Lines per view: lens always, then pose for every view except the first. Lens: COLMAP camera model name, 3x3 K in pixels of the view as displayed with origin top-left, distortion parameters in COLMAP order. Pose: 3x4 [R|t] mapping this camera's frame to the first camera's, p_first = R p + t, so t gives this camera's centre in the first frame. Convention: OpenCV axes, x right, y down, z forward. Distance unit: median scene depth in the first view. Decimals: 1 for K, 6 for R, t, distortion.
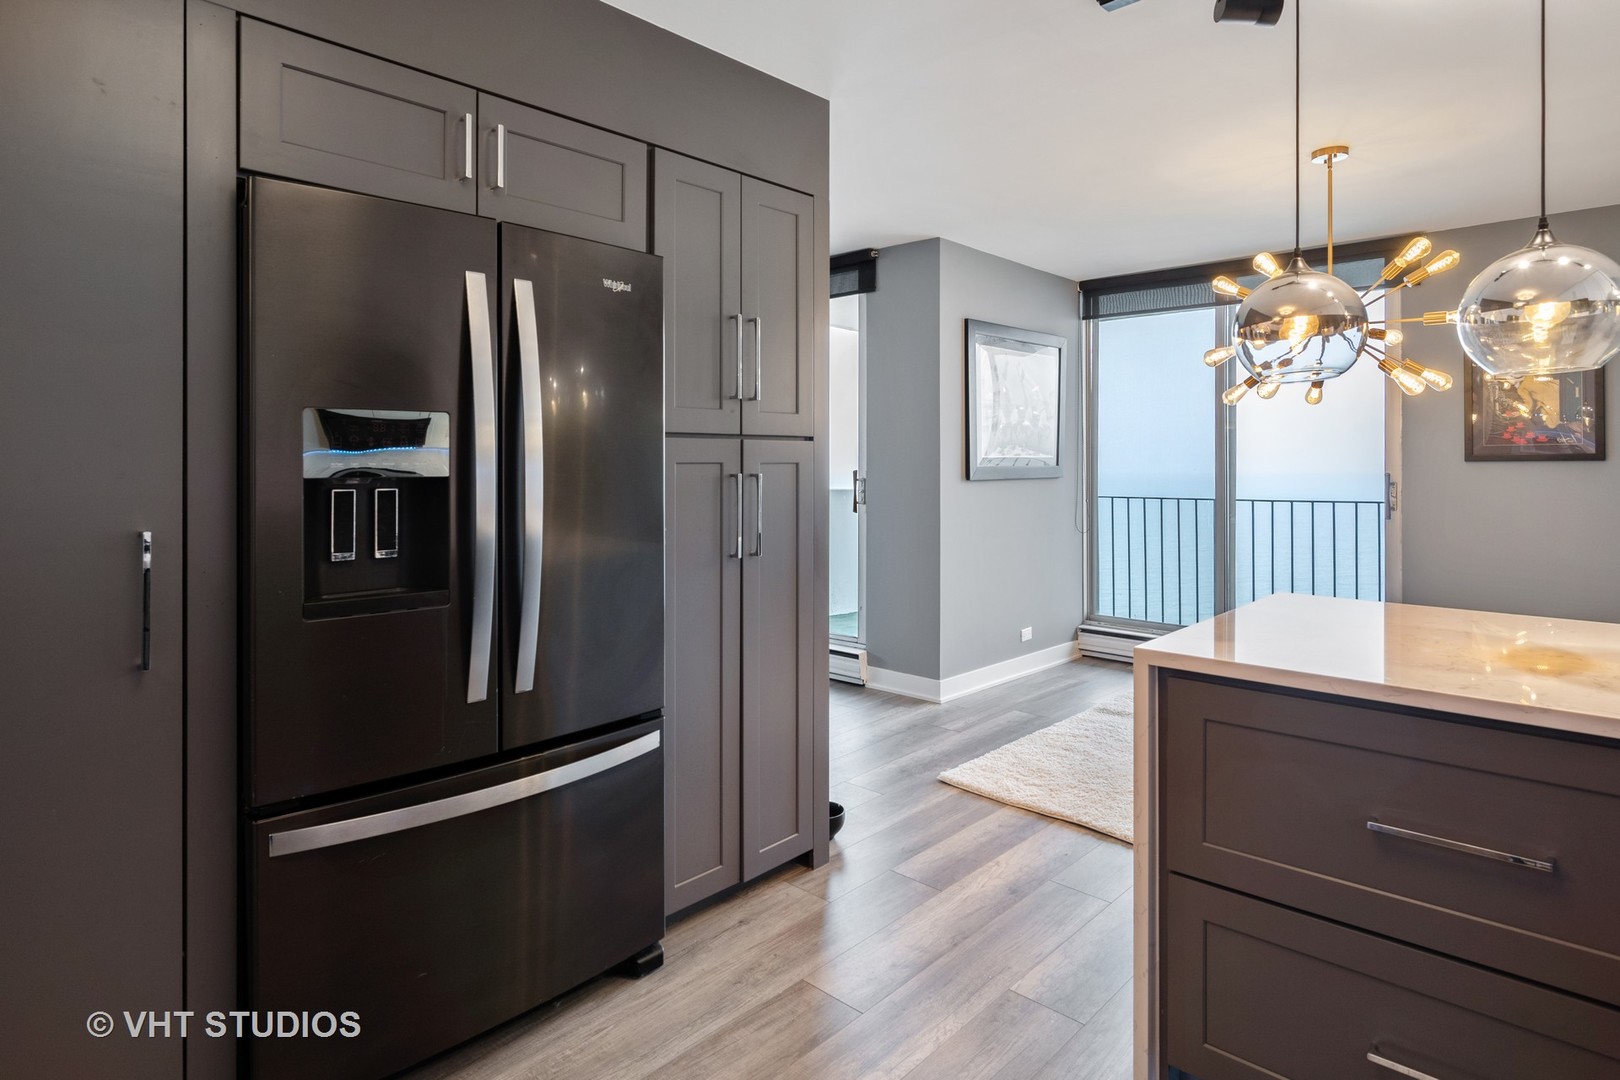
lens RADIAL K [[898.6, 0, 813.9], [0, 898.6, 456.8], [0, 0, 1]] dist [0.052835, 0.000181]
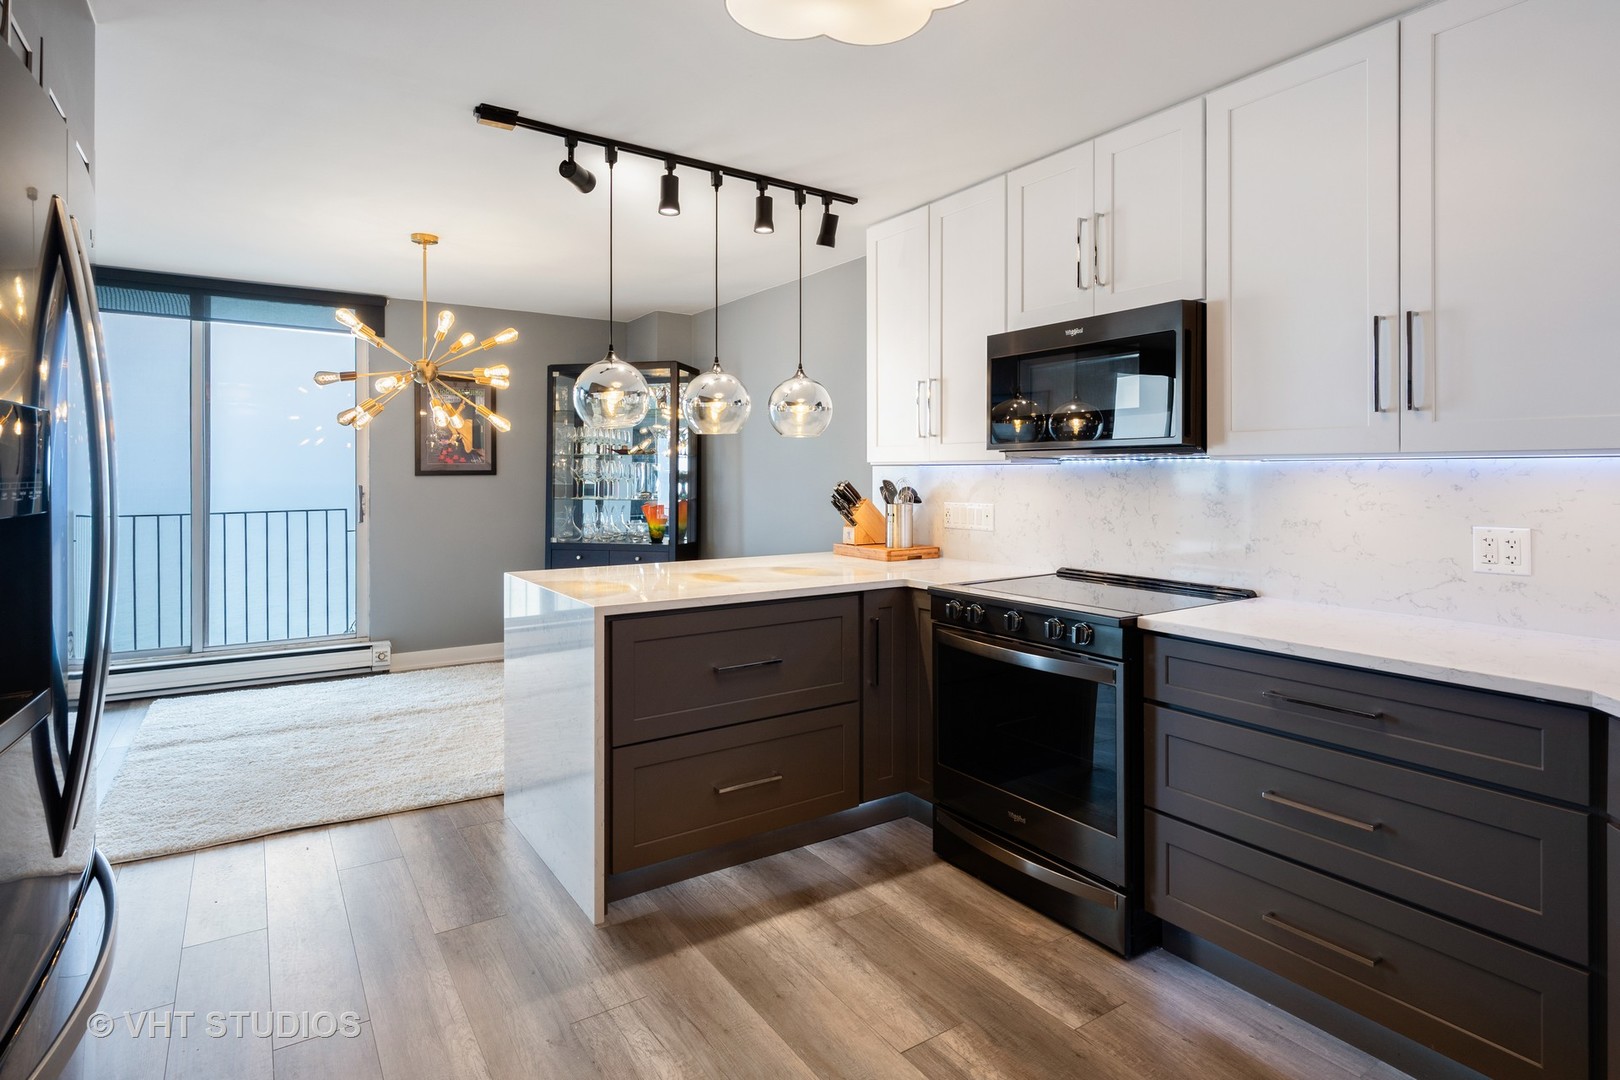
lens RADIAL K [[843.3, 0, 807.9], [0, 843.3, 459.1], [0, 0, 1]] dist [0.002262, 0.000547]
pose [[0.235220, 0.016108, 0.971809, -0.393024], [-0.006691, 0.999866, -0.014954, -0.005324], [-0.971919, -0.002985, 0.235296, 0.156147]]
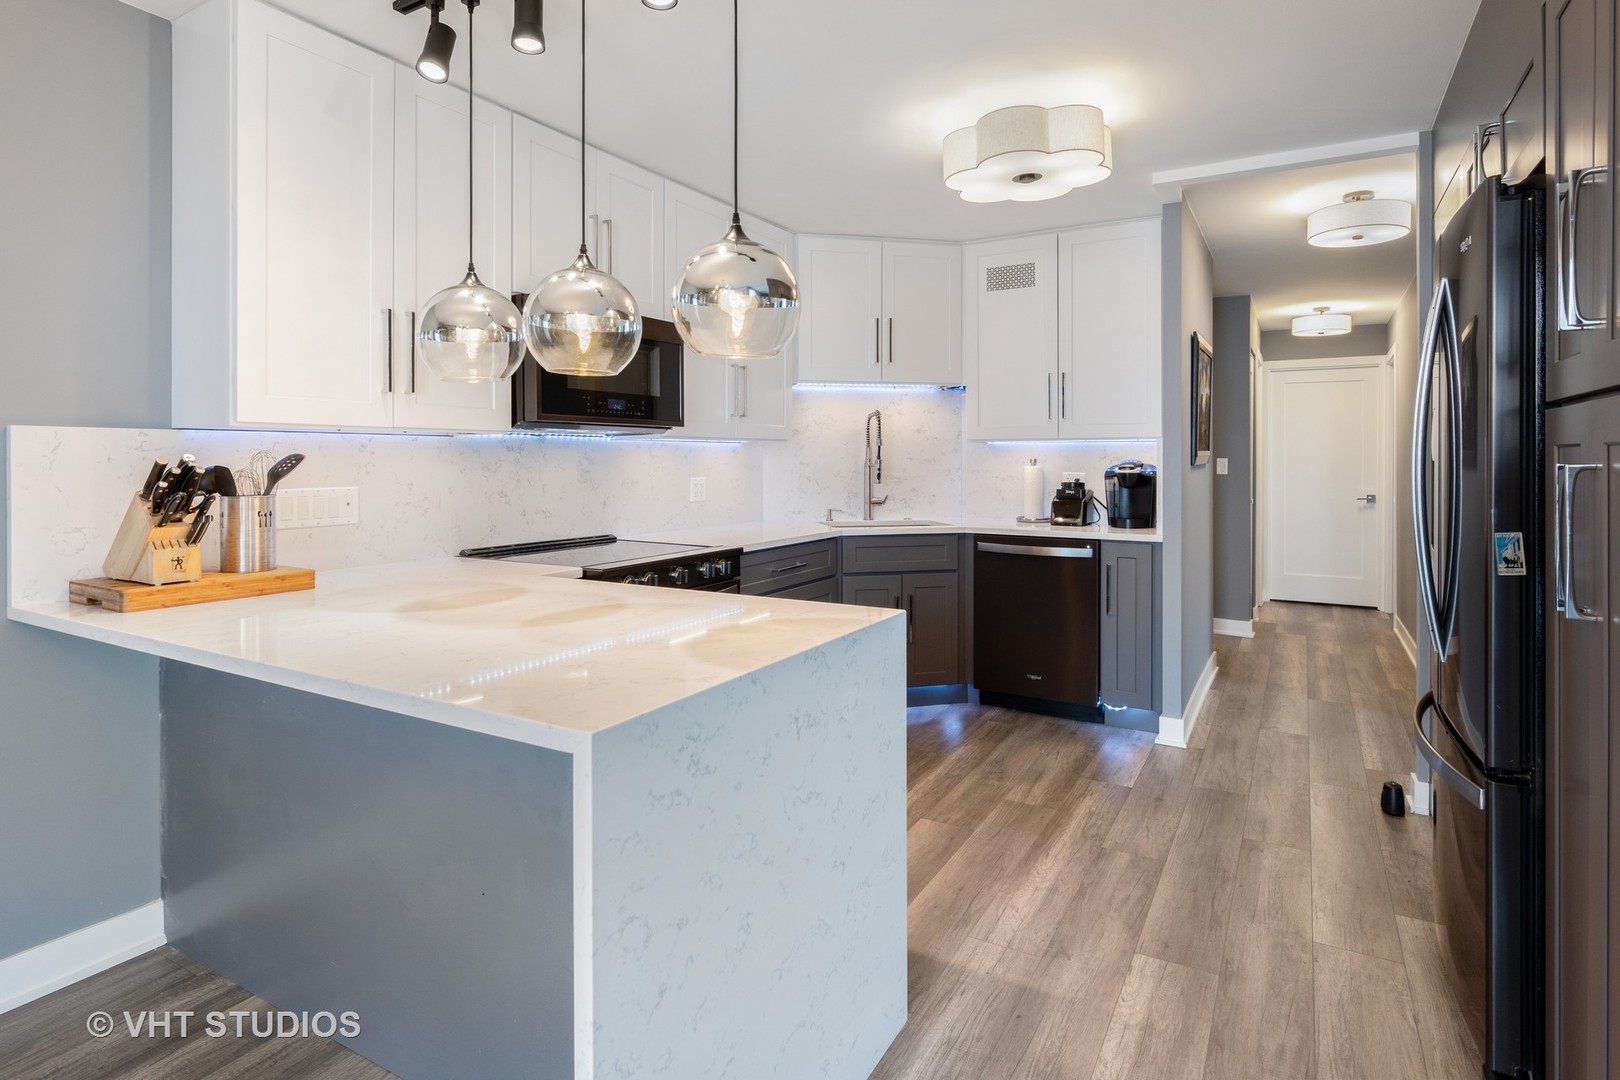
lens RADIAL K [[843.3, 0, 807.9], [0, 843.3, 459.1], [0, 0, 1]] dist [0.002262, 0.000547]
pose [[-0.977265, 0.003059, -0.211998, 0.301439], [0.004166, 0.999980, -0.004776, 0.009740], [0.211979, -0.005551, -0.977258, 0.879608]]
